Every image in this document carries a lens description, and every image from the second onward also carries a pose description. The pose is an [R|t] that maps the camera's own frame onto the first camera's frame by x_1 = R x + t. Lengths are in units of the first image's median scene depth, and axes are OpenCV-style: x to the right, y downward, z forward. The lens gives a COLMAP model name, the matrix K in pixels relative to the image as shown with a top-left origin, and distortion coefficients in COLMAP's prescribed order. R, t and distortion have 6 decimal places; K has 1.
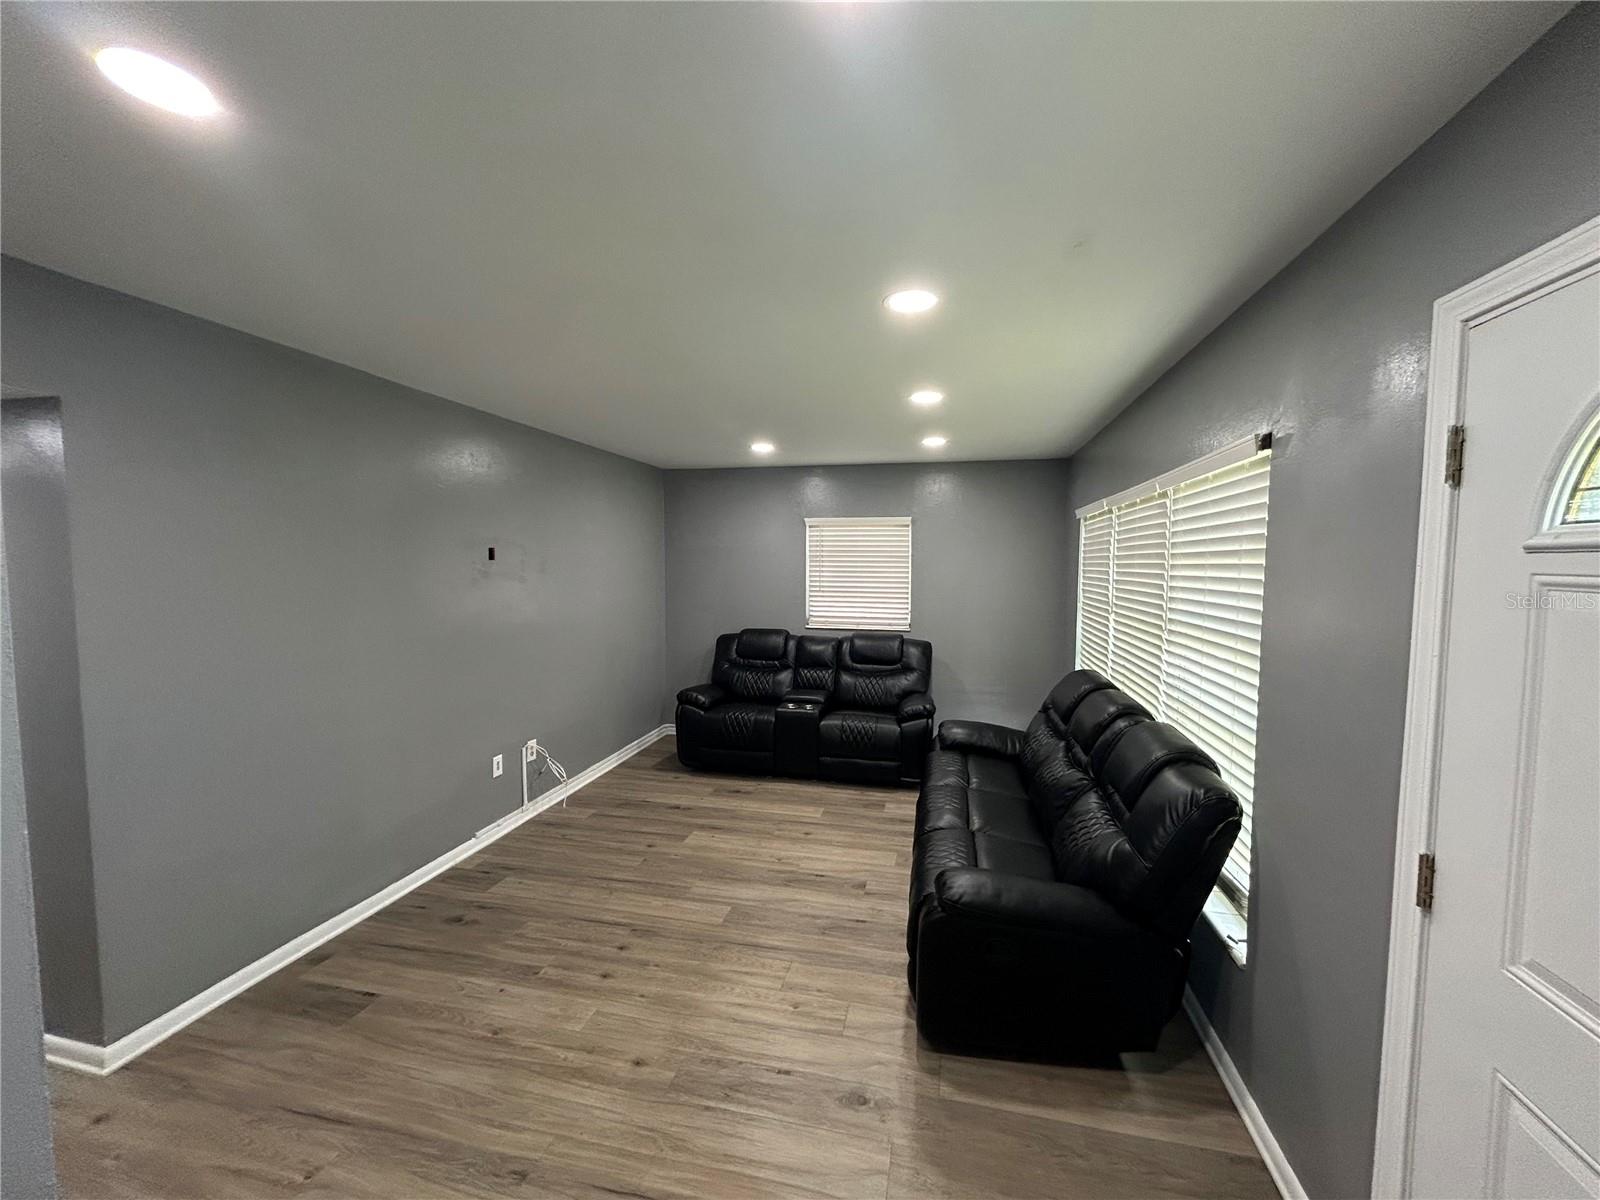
lens RADIAL K [[634.9, 0, 800.0], [0, 634.9, 600.0], [0, 0, 1]] dist [-0.000433, -0.000713]
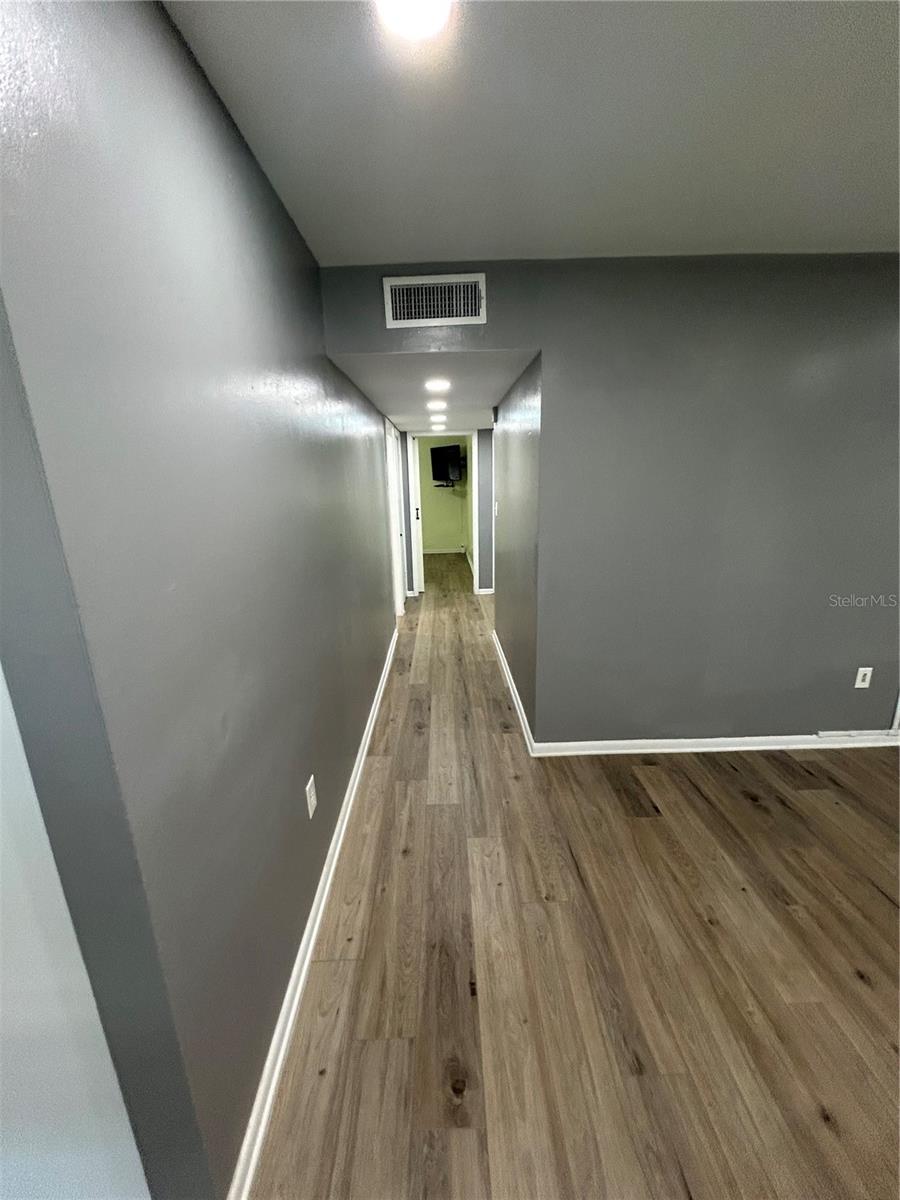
lens RADIAL K [[476.2, 0, 450.0], [0, 476.2, 600.0], [0, 0, 1]] dist [-0.000433, -0.000713]
pose [[0.242420, 0.230835, -0.942310, 0.023852], [-0.029072, 0.972574, 0.230770, 0.004520], [0.969736, -0.028548, 0.242482, 0.367252]]
